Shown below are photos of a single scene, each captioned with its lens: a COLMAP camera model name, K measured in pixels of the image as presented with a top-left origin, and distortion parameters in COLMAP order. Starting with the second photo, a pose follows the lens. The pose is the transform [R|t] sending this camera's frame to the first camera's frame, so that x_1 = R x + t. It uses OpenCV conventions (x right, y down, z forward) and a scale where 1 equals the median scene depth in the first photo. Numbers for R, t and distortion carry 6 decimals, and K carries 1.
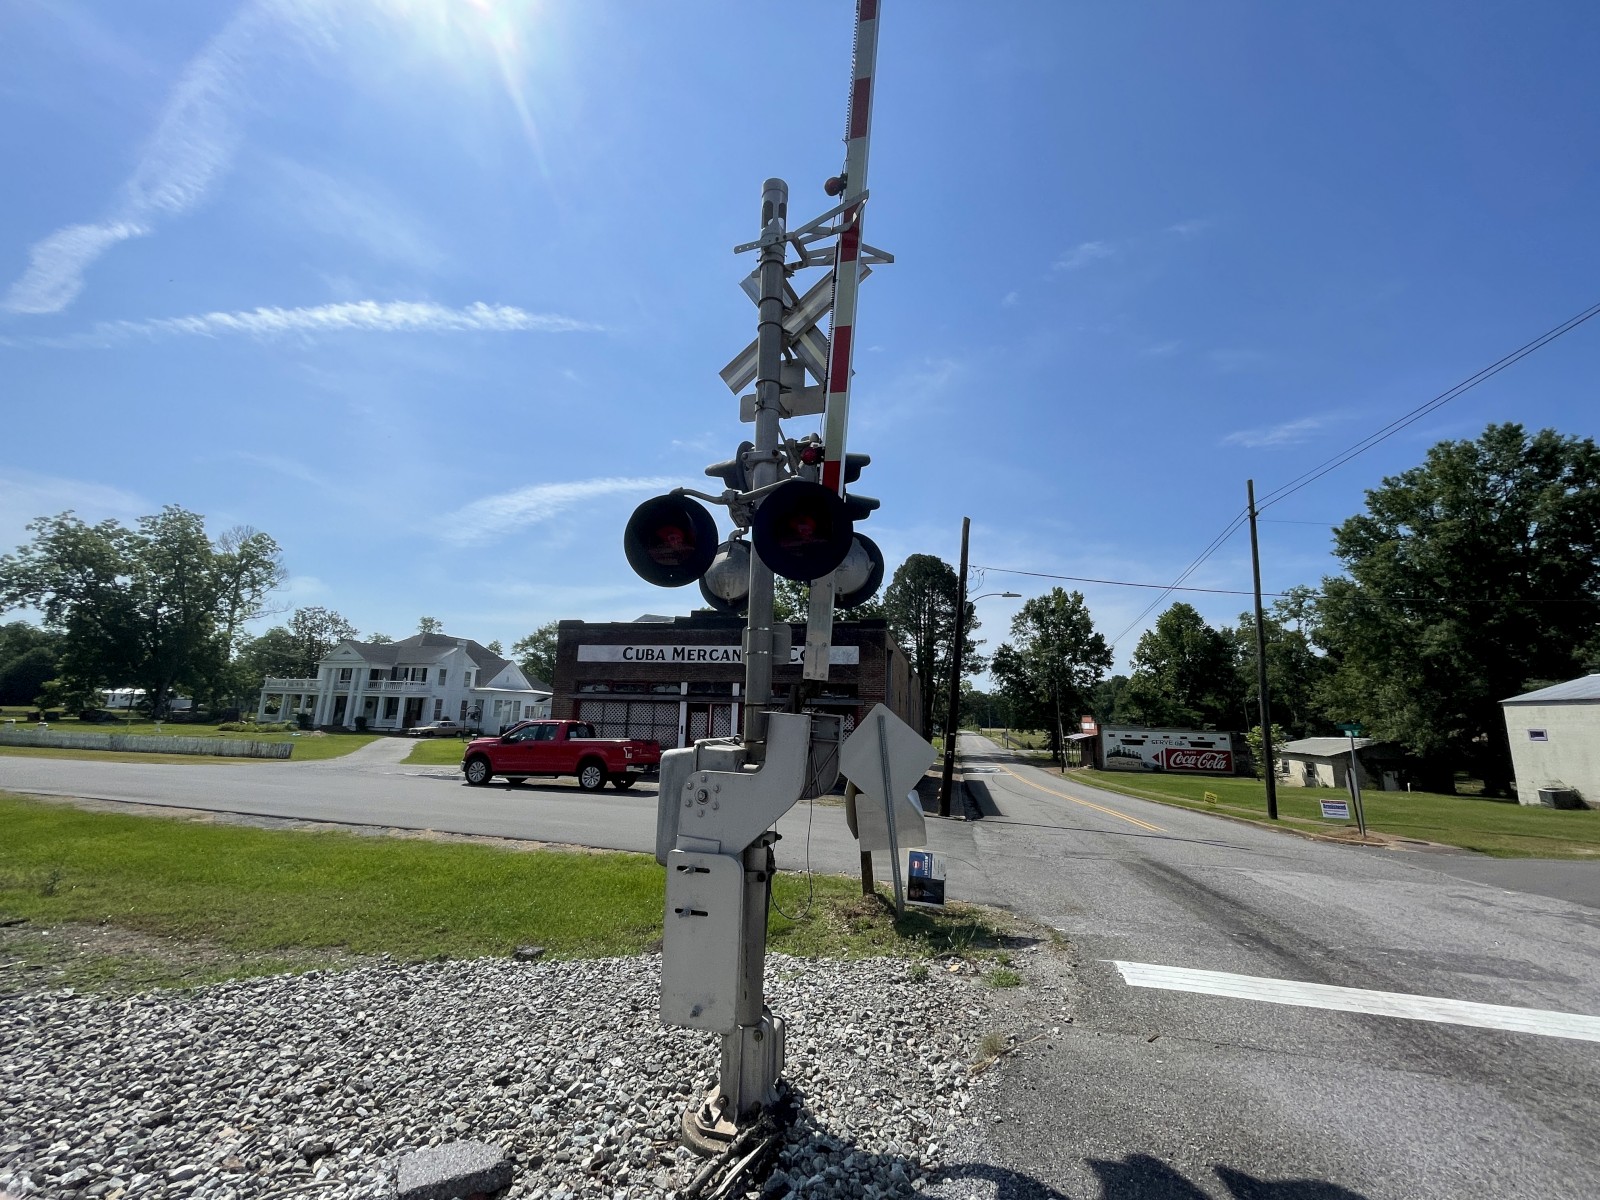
lens RADIAL K [[623.5, 0, 800.0], [0, 623.5, 600.0], [0, 0, 1]] dist [0.012616, -0.000003]
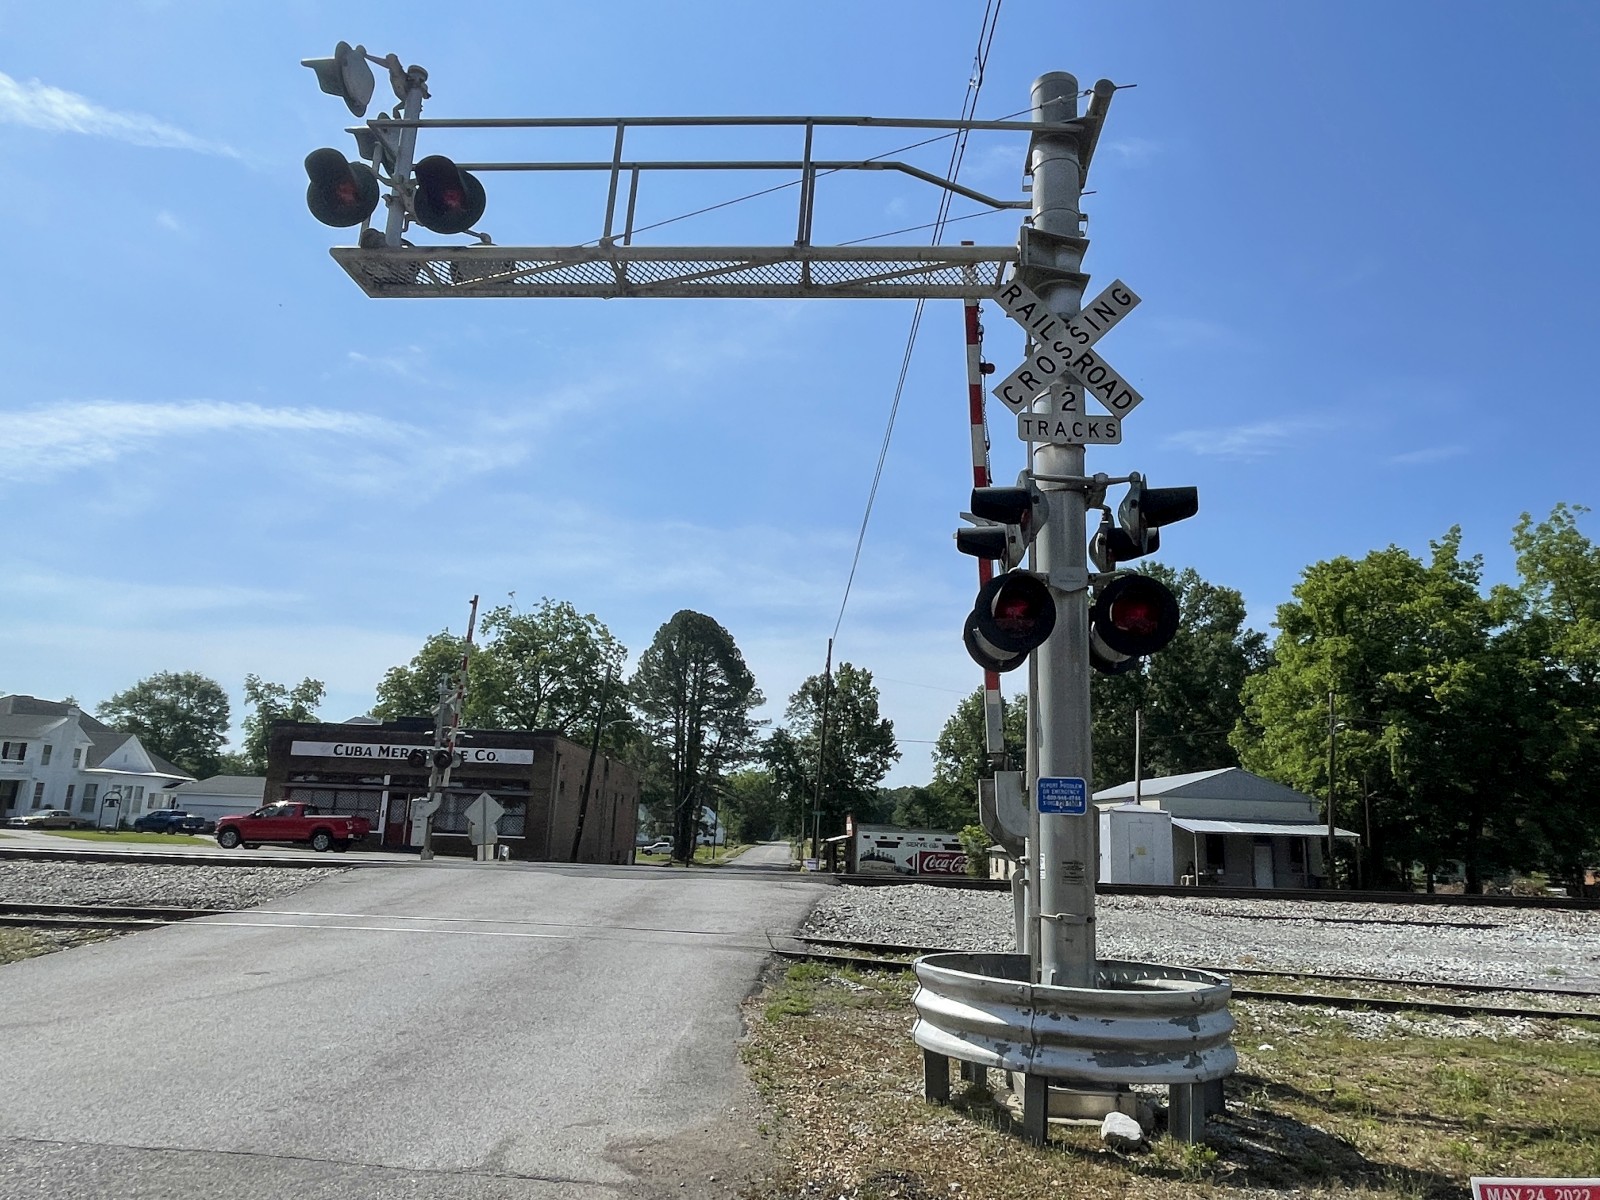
lens RADIAL K [[1028.7, 0, 800.0], [0, 1028.7, 600.0], [0, 0, 1]] dist [0.004475, 0.001469]
pose [[0.972081, 0.060361, 0.226751, 0.045998], [-0.053955, 0.997952, -0.034347, -0.069793], [-0.228360, 0.021154, 0.973347, -0.436633]]
